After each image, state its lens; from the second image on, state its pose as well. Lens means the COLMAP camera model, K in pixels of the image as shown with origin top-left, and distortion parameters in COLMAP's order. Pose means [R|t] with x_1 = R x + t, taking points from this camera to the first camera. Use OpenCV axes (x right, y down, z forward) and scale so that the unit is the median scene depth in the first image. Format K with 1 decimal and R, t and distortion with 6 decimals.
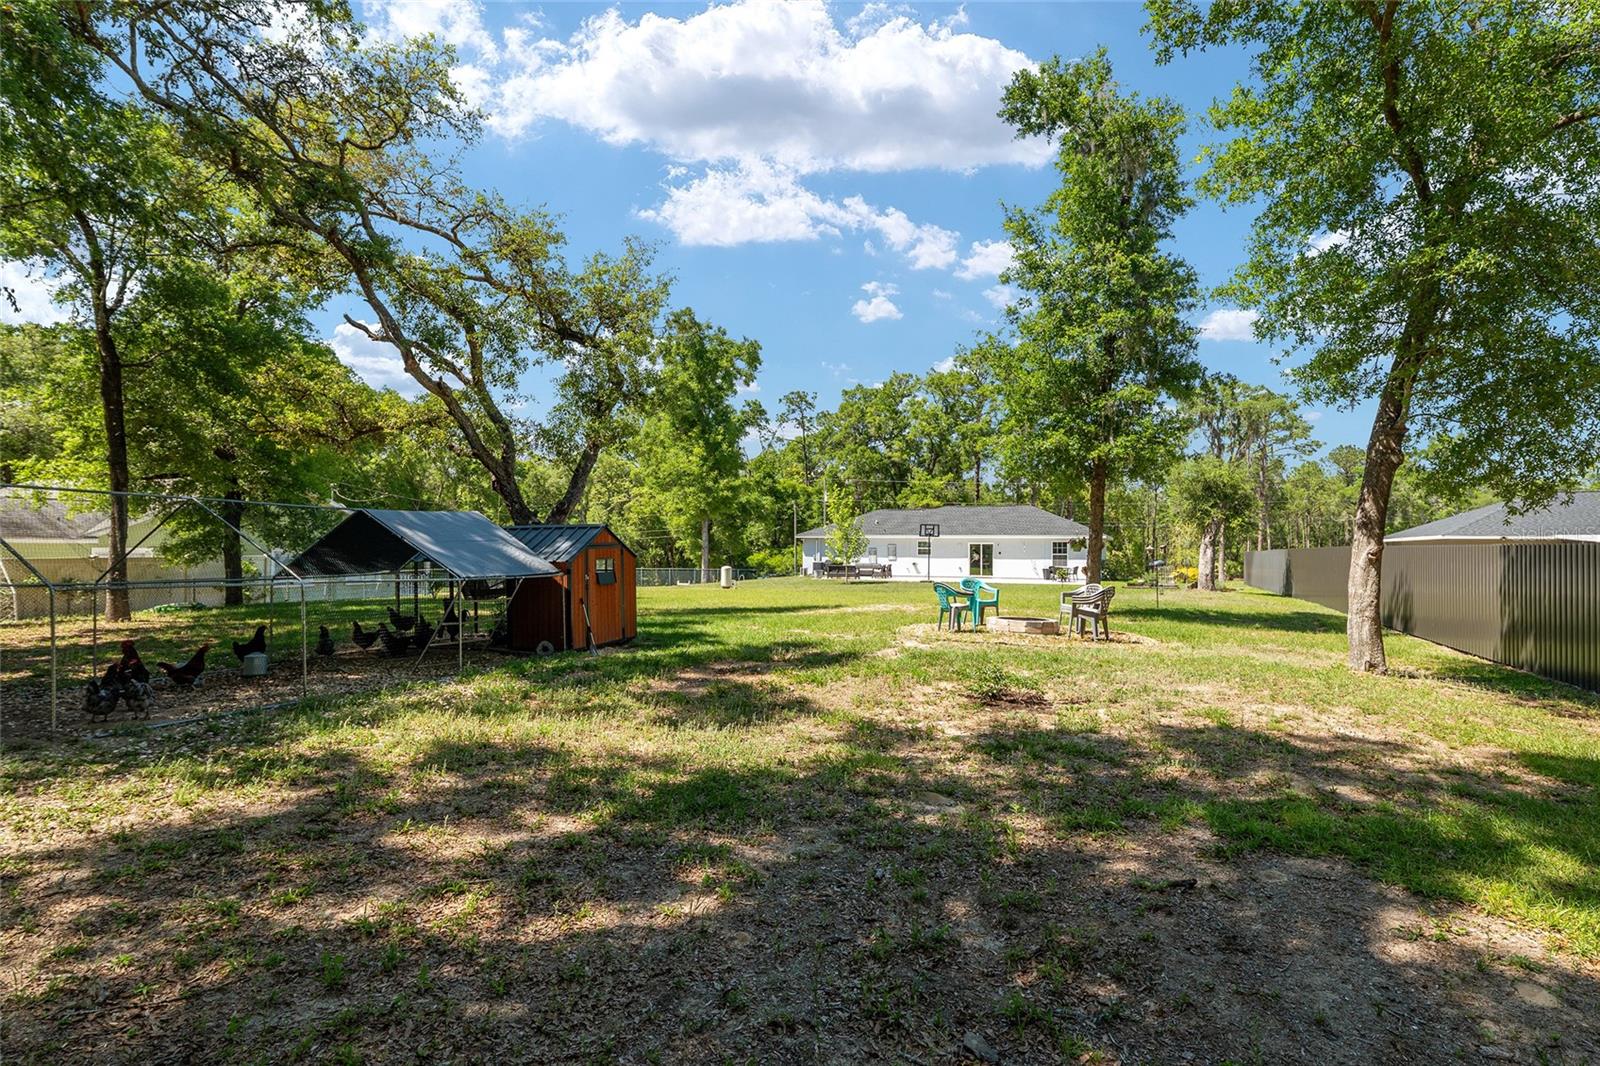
lens RADIAL K [[860.8, 0, 800.0], [0, 860.8, 533.0], [0, 0, 1]] dist [0.000379, 0.000218]
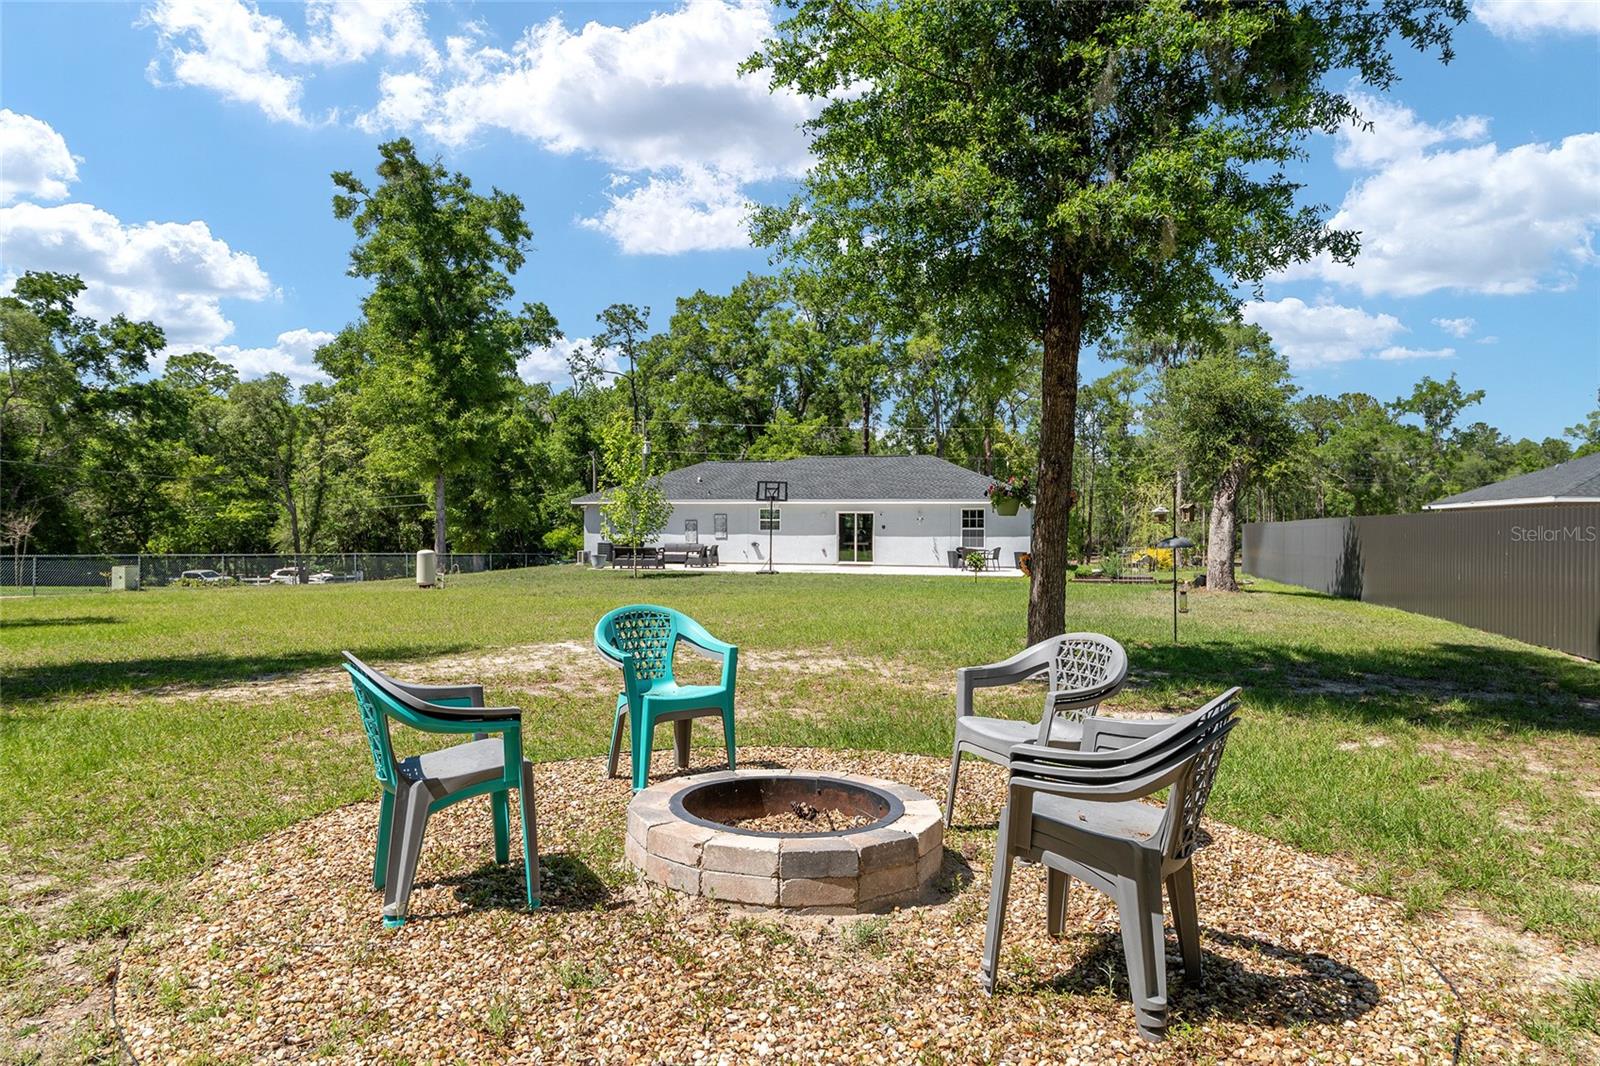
lens RADIAL K [[1115.4, 0, 800.0], [0, 1115.4, 533.0], [0, 0, 1]] dist [0.019069, 0.000395]
pose [[0.990535, -0.003023, 0.137228, 0.043489], [-0.000627, 0.999647, 0.026550, 0.004438], [-0.137260, -0.026385, 0.990184, 0.139968]]
